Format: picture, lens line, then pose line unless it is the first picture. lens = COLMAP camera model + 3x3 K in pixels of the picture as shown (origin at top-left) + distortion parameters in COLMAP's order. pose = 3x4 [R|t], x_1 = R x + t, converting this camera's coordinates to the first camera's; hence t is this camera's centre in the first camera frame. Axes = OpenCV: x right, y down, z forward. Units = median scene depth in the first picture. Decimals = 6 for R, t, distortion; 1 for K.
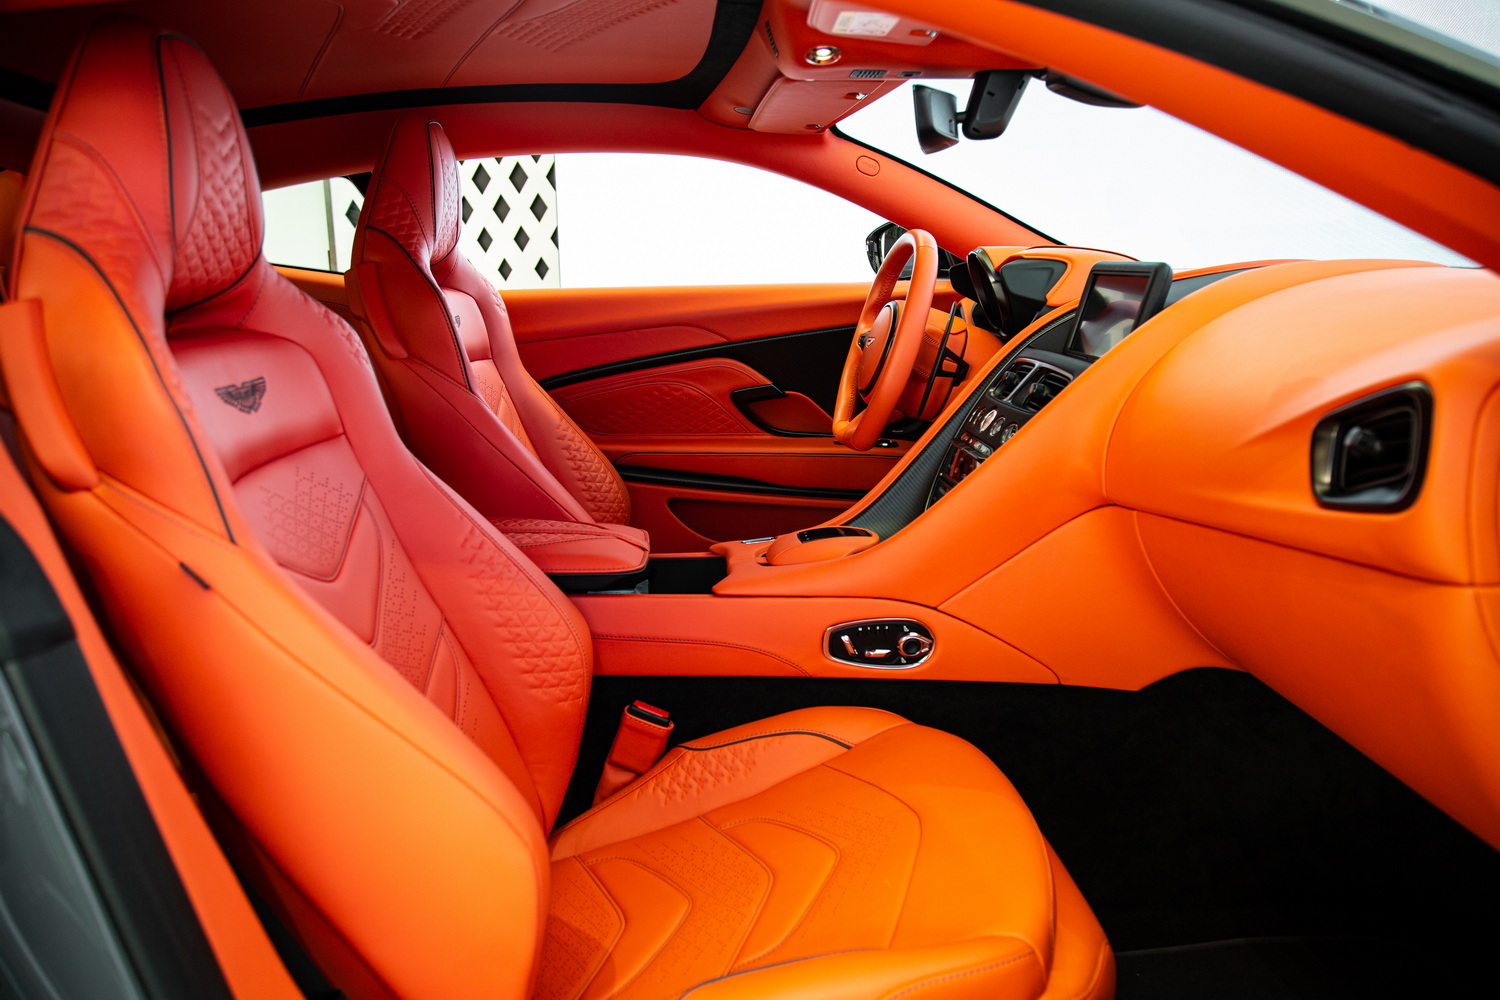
lens RADIAL K [[1084.5, 0, 765.8], [0, 1084.5, 503.9], [0, 0, 1]] dist [-0.072295, 0.004668]
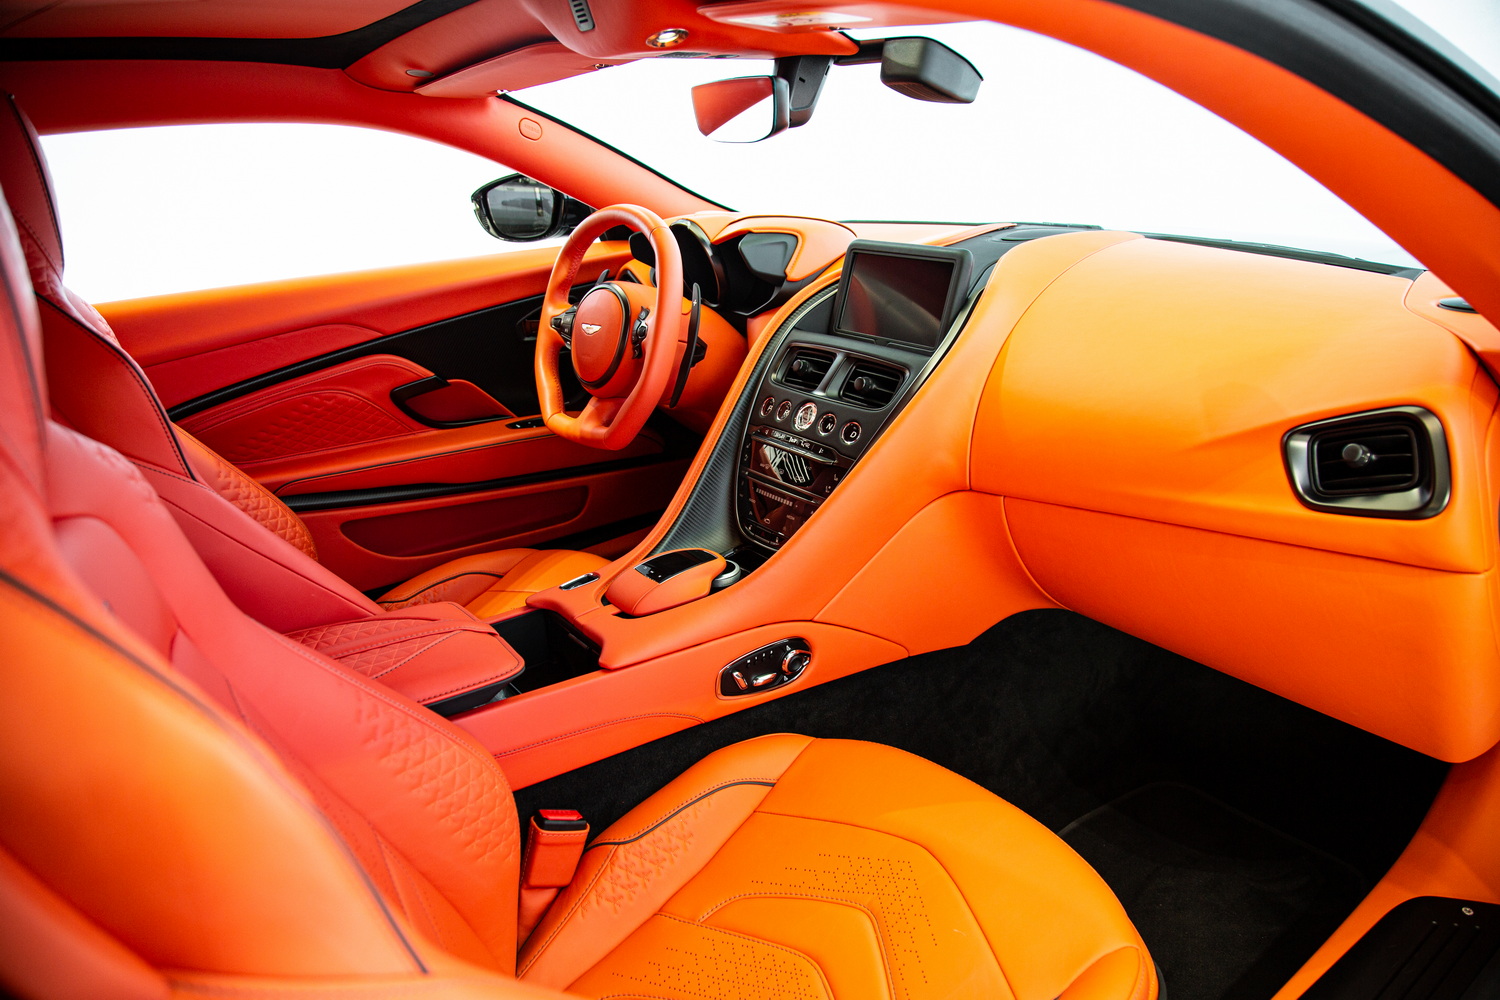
lens RADIAL K [[994.9, 0, 758.4], [0, 994.9, 506.1], [0, 0, 1]] dist [-0.114268, 0.033692]
pose [[0.843021, -0.198440, 0.499938, -0.312808], [0.137266, 0.978052, 0.156753, -0.152176], [-0.520071, -0.063522, 0.851757, 0.261070]]
